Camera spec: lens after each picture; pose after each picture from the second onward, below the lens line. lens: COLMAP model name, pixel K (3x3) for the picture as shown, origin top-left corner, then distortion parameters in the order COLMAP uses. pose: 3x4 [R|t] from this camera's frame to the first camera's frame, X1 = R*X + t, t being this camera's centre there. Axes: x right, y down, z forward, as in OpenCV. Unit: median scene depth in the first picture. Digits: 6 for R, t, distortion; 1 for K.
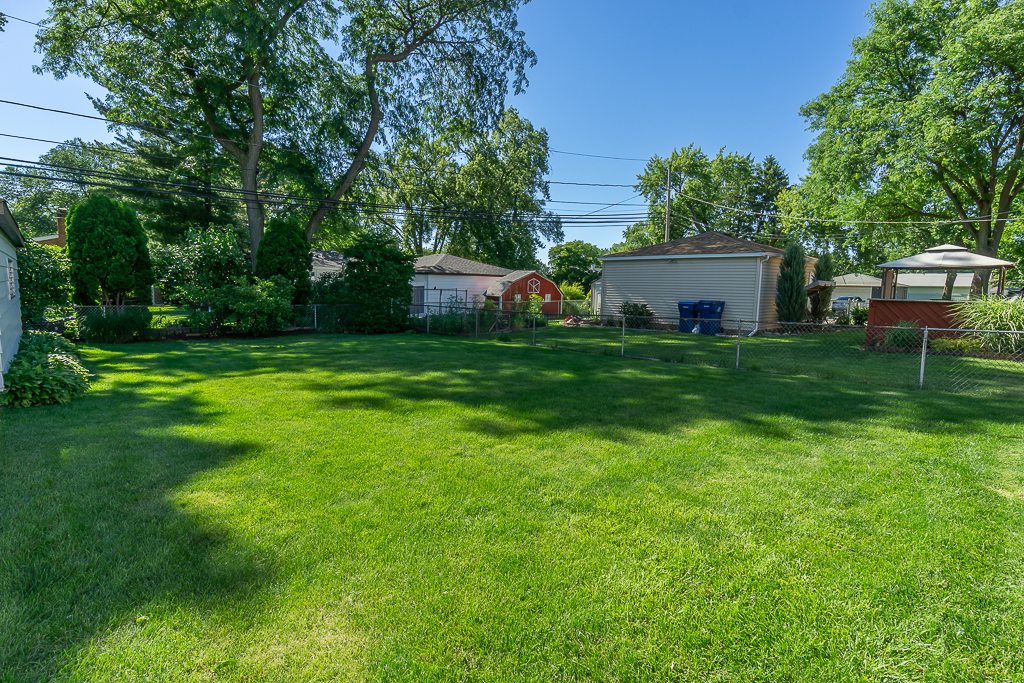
lens RADIAL K [[503.5, 0, 512.0], [0, 503.5, 341.5], [0, 0, 1]] dist [0.004385, 0.000511]
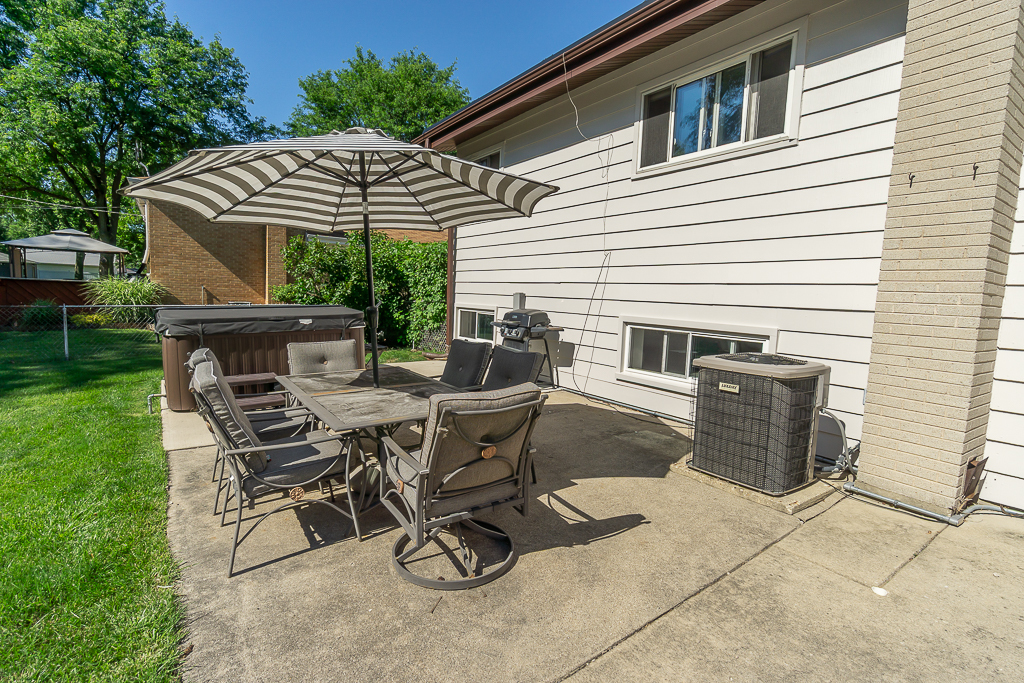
lens RADIAL K [[482.7, 0, 512.0], [0, 482.7, 341.5], [0, 0, 1]] dist [-0.004045, -0.000122]
pose [[0.133452, -0.113244, 0.984564, -0.027482], [0.064391, 0.992342, 0.105411, 0.000986], [-0.988961, 0.049330, 0.139722, -0.032973]]
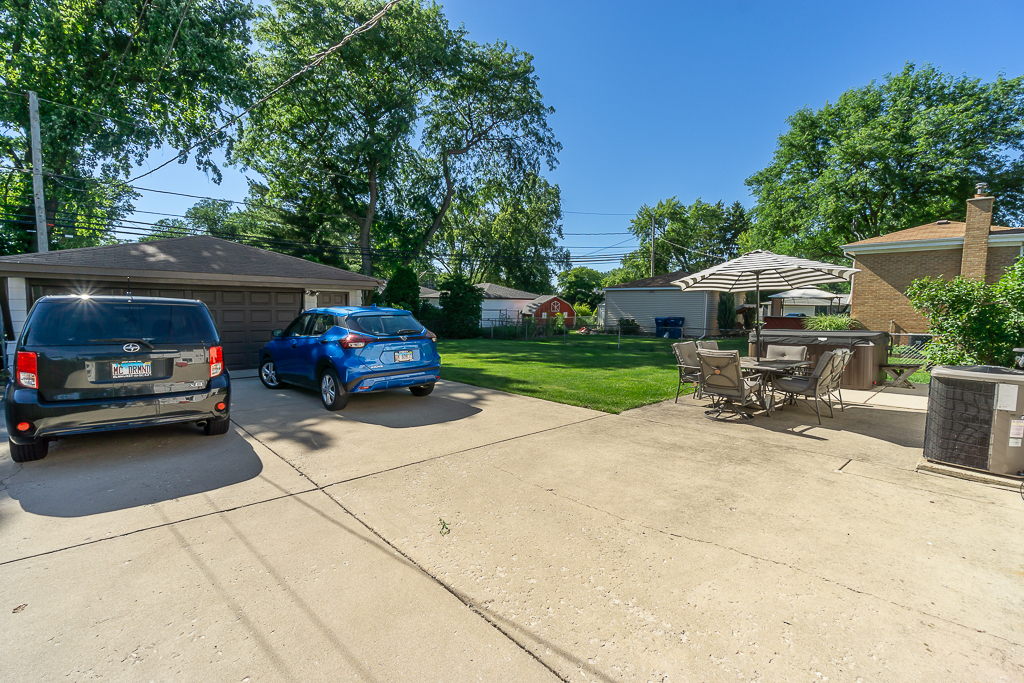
lens RADIAL K [[425.8, 0, 512.0], [0, 425.8, 341.5], [0, 0, 1]] dist [0.000897, 0.000076]
pose [[0.999437, -0.001960, -0.033497, -0.043684], [0.001205, 0.999745, -0.022557, 0.015625], [0.033533, 0.022504, 0.999184, -0.212774]]
